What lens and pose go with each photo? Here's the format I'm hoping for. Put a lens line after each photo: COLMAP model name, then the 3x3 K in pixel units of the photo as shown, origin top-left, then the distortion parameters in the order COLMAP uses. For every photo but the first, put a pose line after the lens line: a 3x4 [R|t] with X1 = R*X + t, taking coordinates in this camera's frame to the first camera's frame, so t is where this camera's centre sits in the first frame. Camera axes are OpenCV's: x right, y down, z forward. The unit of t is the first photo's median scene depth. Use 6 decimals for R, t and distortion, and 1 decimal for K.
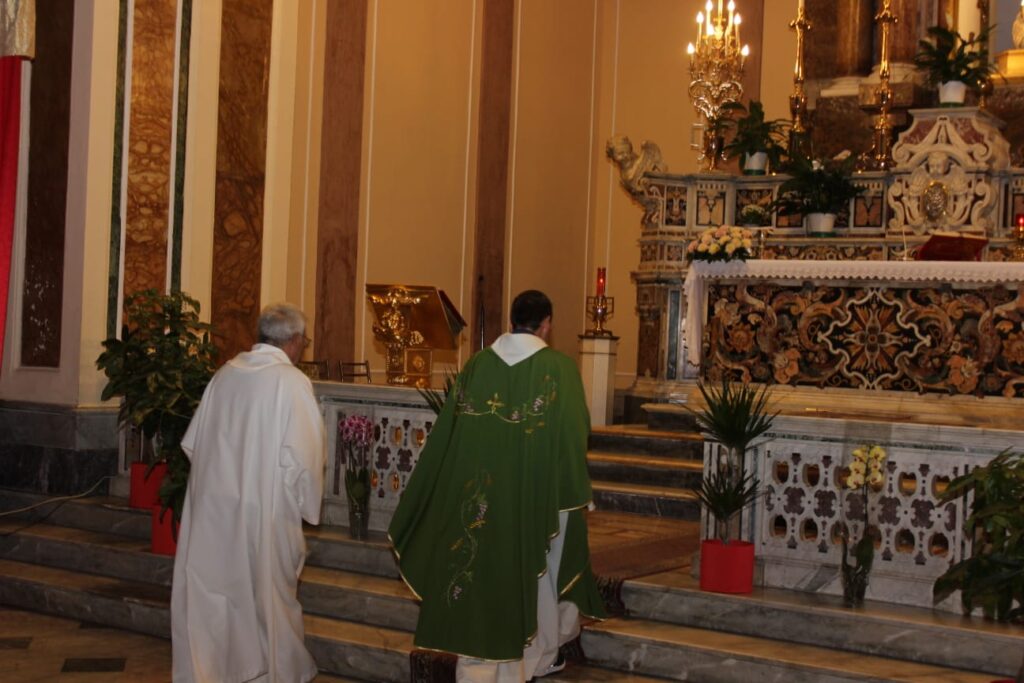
lens RADIAL K [[1474.6, 0, 512.9], [0, 1474.6, 340.9], [0, 0, 1]] dist [-0.049946, 0.000000]
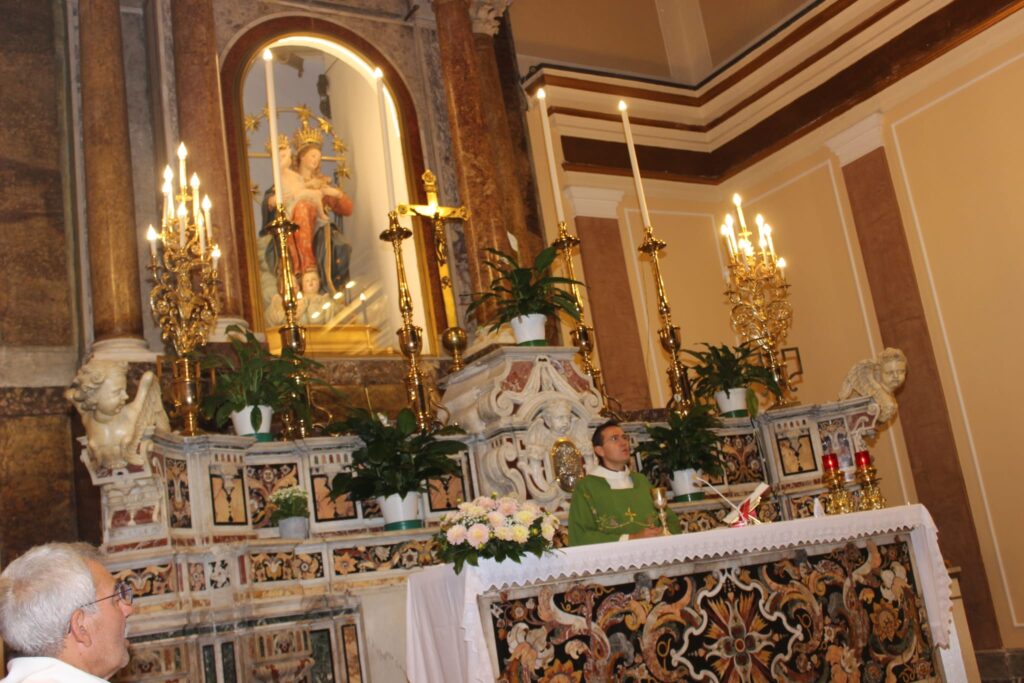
lens RADIAL K [[1136.0, 0, 509.7], [0, 1136.0, 340.5], [0, 0, 1]] dist [-0.084758, 0.000000]
pose [[0.425022, 0.108985, 0.898598, -0.267716], [0.164638, 0.966859, -0.195135, -0.051228], [-0.890085, 0.230880, 0.392993, 0.834213]]
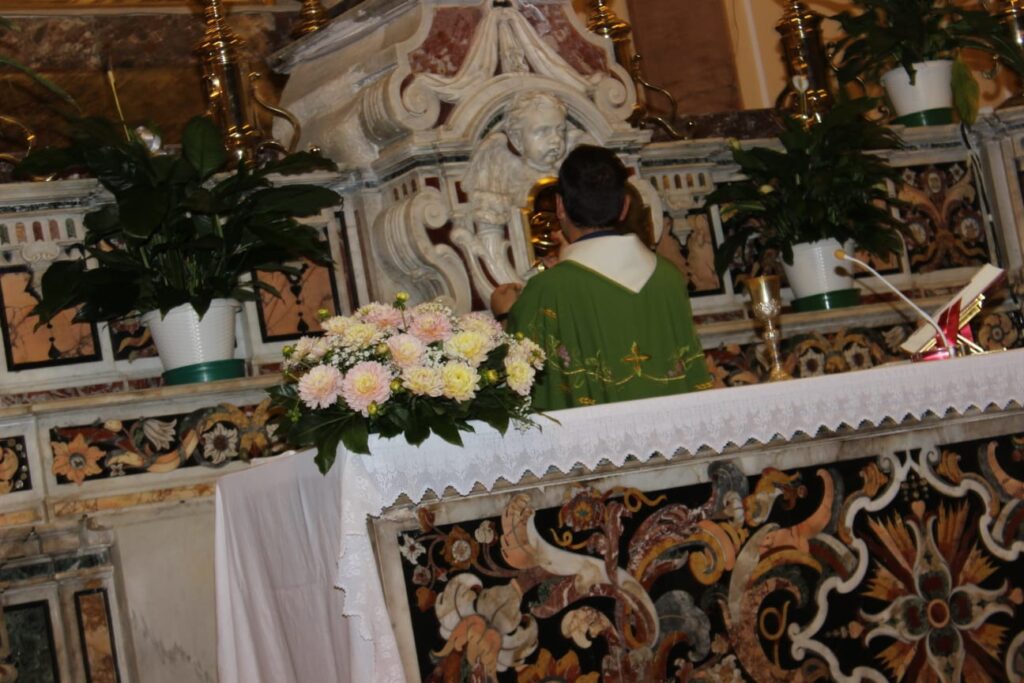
lens RADIAL K [[2450.3, 0, 525.6], [0, 2450.3, 344.0], [0, 0, 1]] dist [0.094349, 0.000000]
pose [[0.392013, -0.033933, 0.919333, -0.257754], [0.187464, 0.981298, -0.043716, -0.049230], [-0.900657, 0.189479, 0.391043, 0.838752]]
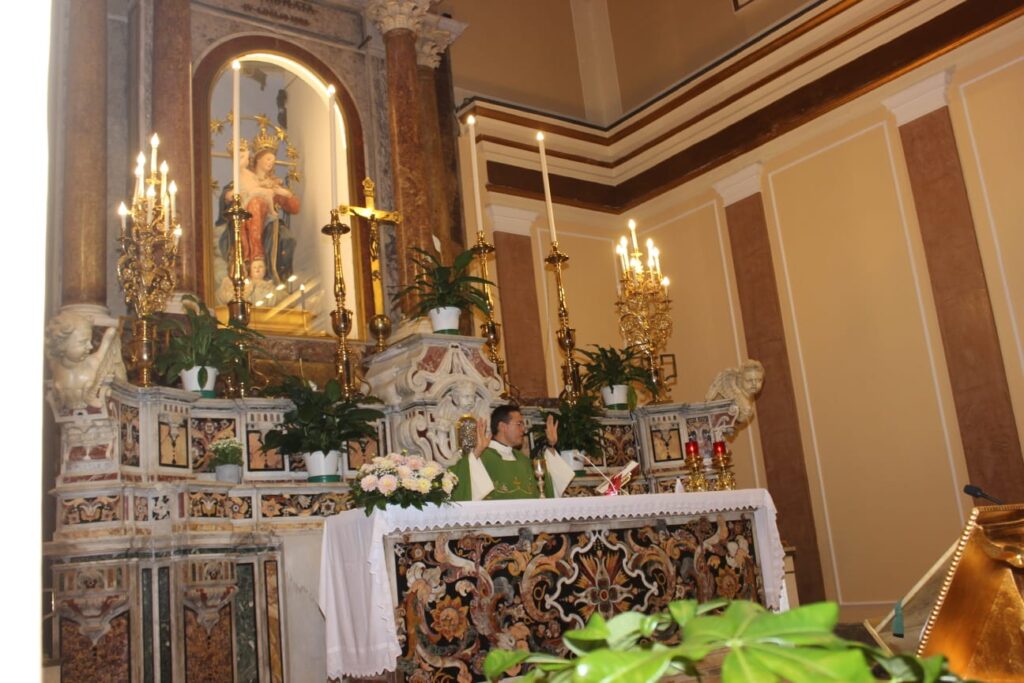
lens RADIAL K [[1009.6, 0, 513.4], [0, 1009.6, 340.1], [0, 0, 1]] dist [-0.106807, 0.000000]
pose [[0.341633, 0.143332, 0.928840, -0.283760], [0.110568, 0.975310, -0.191170, -0.036385], [-0.933307, 0.168010, 0.317350, 0.826094]]
